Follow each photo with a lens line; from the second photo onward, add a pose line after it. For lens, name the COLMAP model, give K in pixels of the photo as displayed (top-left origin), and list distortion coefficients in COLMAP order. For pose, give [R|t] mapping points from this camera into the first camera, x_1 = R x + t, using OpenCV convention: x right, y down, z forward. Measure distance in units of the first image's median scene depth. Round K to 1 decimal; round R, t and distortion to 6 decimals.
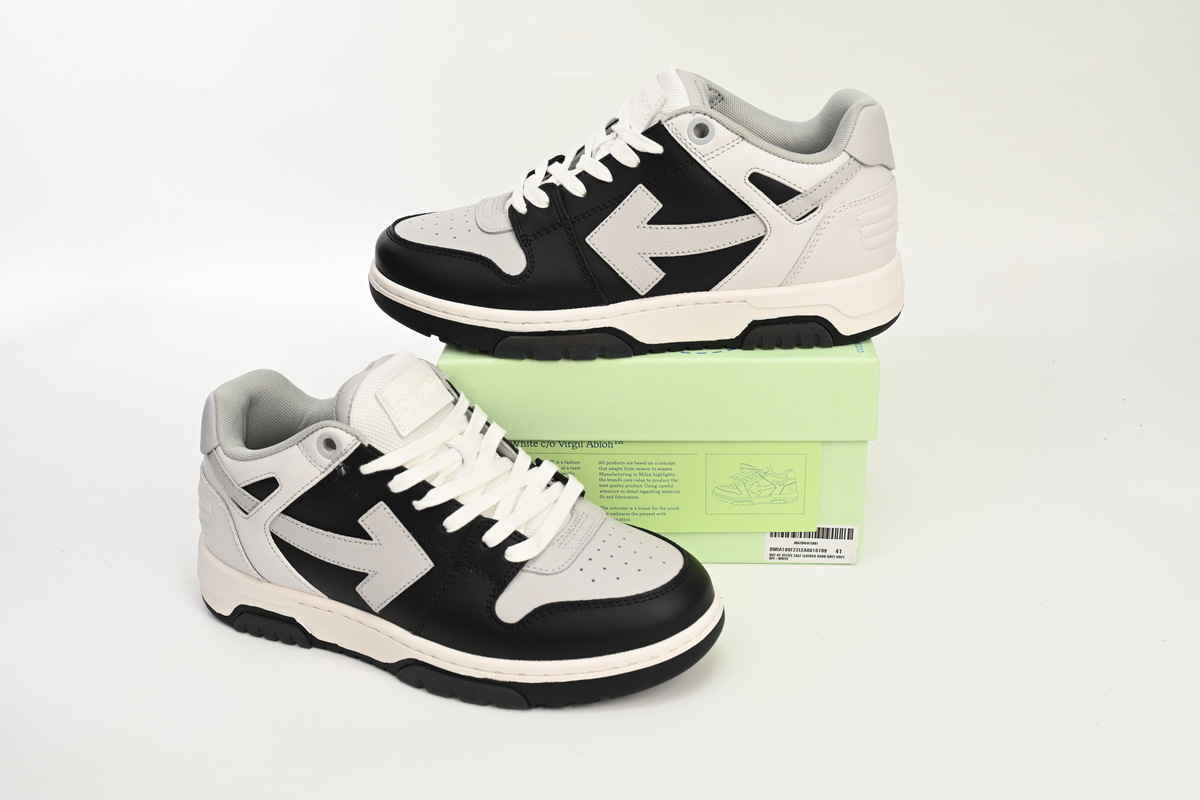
lens RADIAL K [[1309.4, 0, 600.0], [0, 1309.4, 400.0], [0, 0, 1]] dist [-0.016036, -0.006836]
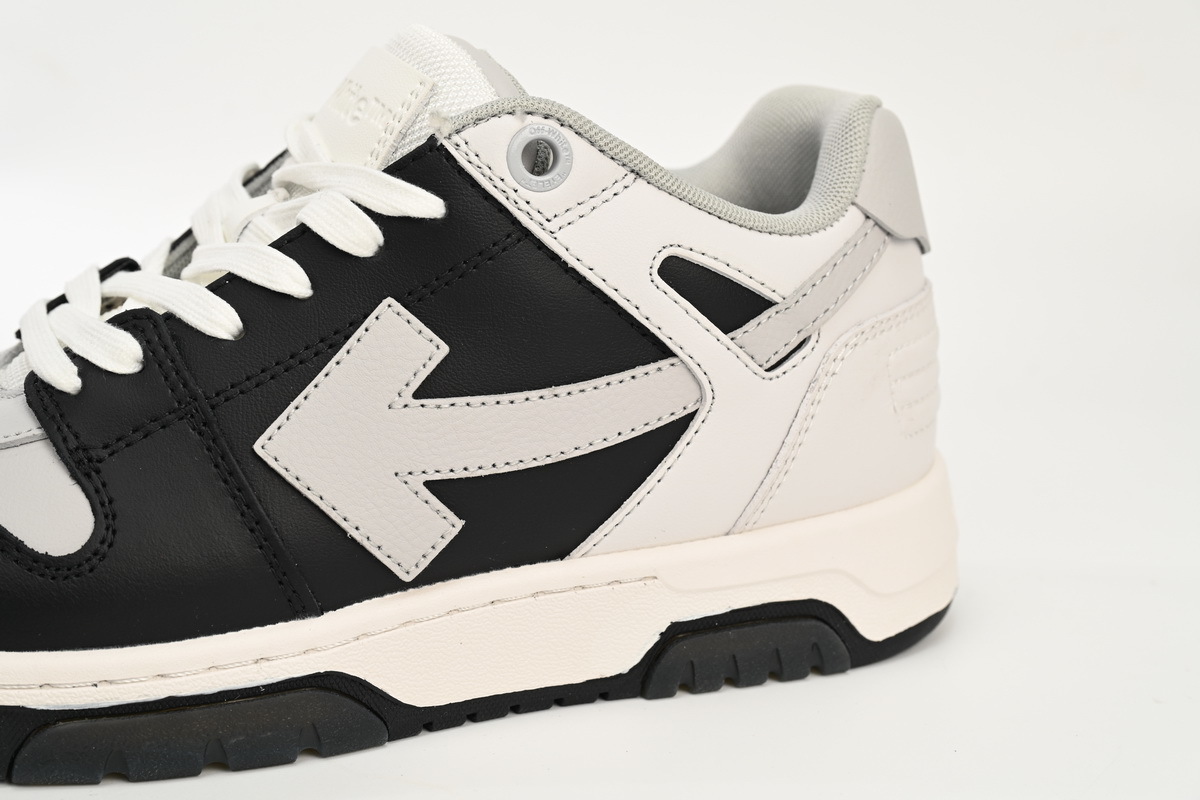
lens RADIAL K [[2066.7, 0, 600.0], [0, 2066.7, 400.0], [0, 0, 1]] dist [-0.028548, -0.014261]
pose [[0.940669, -0.048986, 0.335772, -0.117833], [0.110507, 0.979805, -0.166643, -0.025092], [-0.320828, 0.193861, 0.927085, 0.411558]]
